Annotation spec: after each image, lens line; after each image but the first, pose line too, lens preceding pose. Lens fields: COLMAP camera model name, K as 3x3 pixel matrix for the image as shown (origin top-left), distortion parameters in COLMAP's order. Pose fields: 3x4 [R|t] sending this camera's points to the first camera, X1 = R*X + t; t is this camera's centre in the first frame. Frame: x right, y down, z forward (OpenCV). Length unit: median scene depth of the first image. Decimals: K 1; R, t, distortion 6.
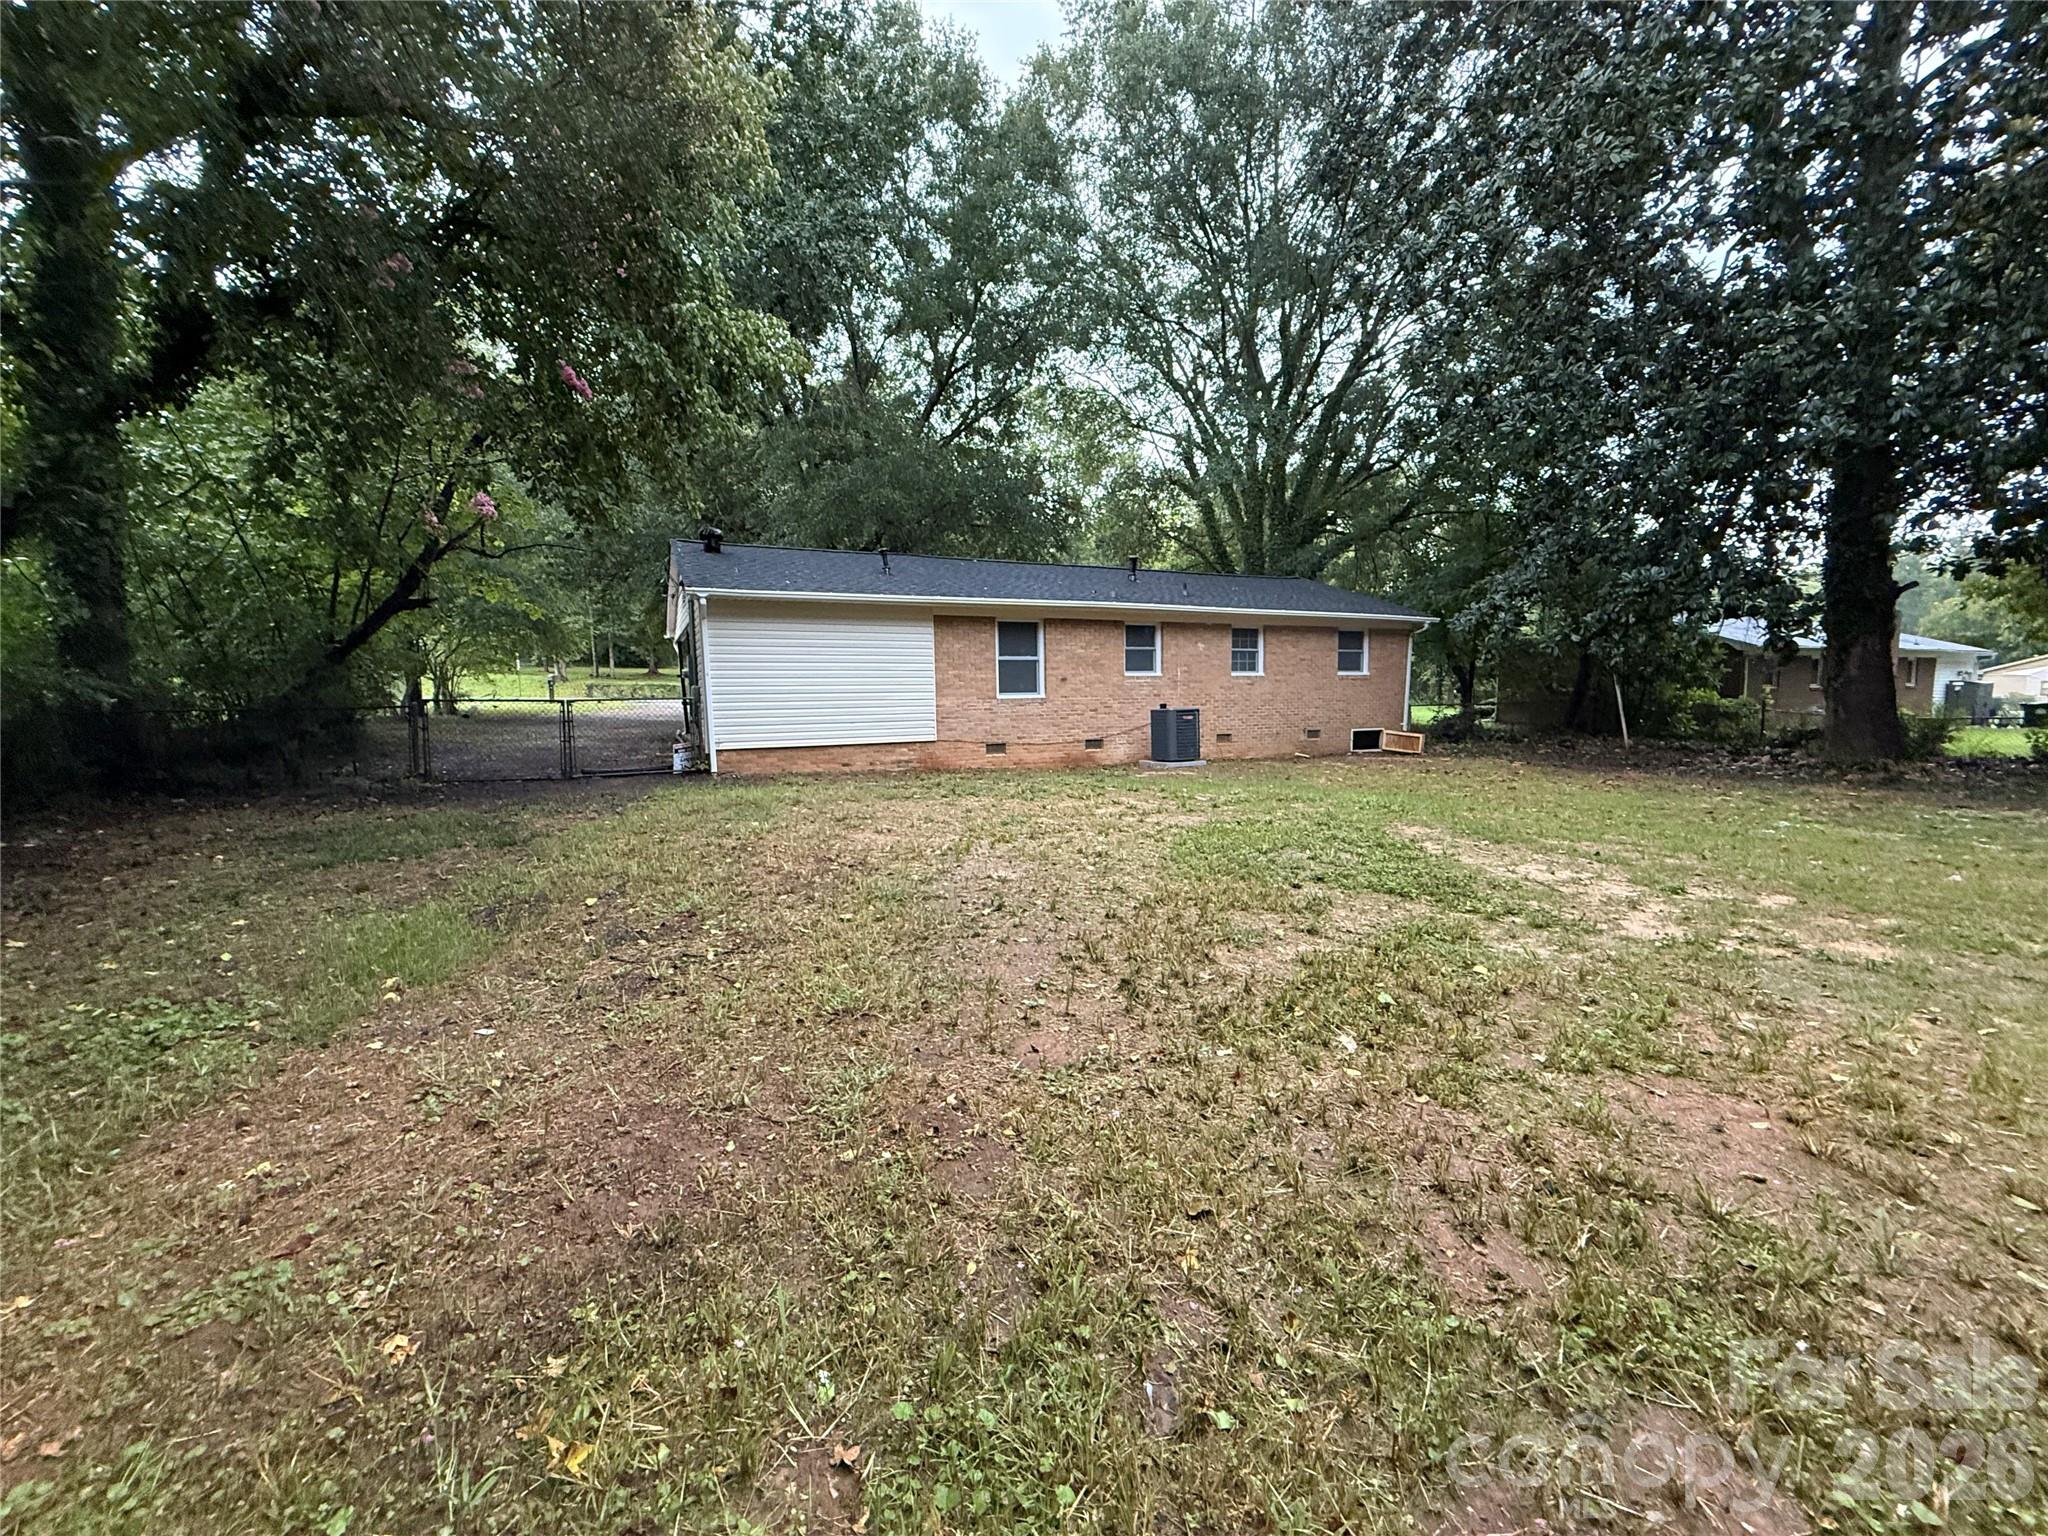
lens RADIAL K [[817.6, 0, 1022.5], [0, 817.6, 771.9], [0, 0, 1]] dist [-0.006659, -0.000409]
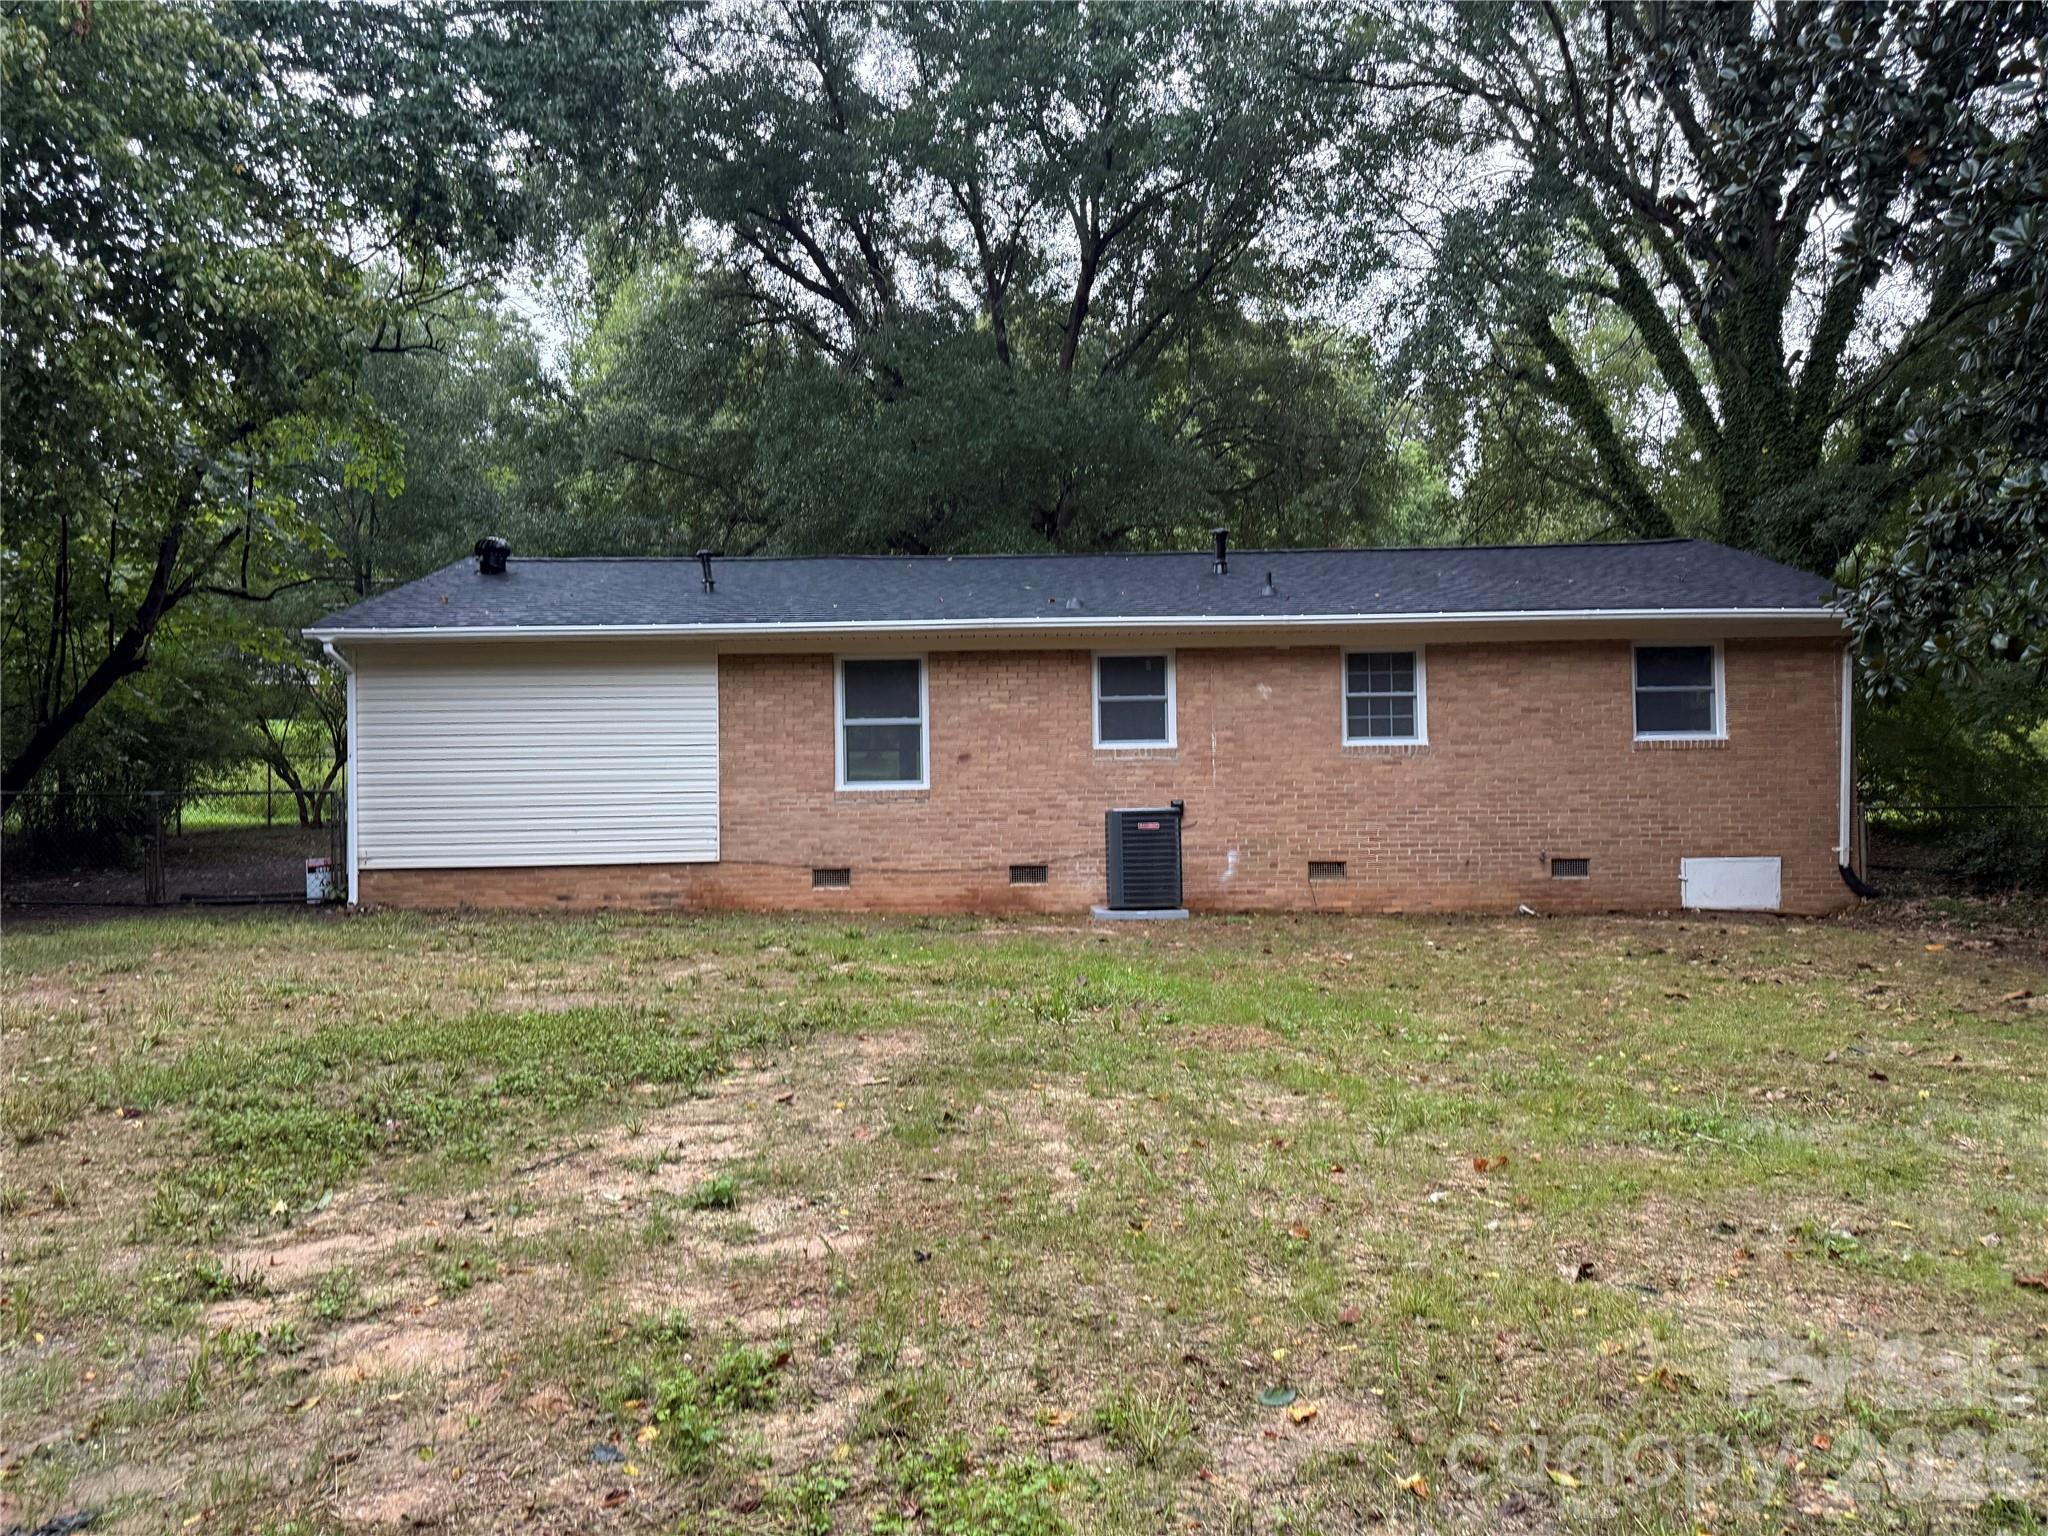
lens RADIAL K [[1461.9, 0, 1023.4], [0, 1461.9, 761.0], [0, 0, 1]] dist [0.055081, -0.001887]
pose [[0.909182, -0.008932, -0.416302, 0.512739], [-0.037188, 0.994033, -0.102543, -0.009171], [0.414734, 0.108712, 0.903425, 0.111154]]
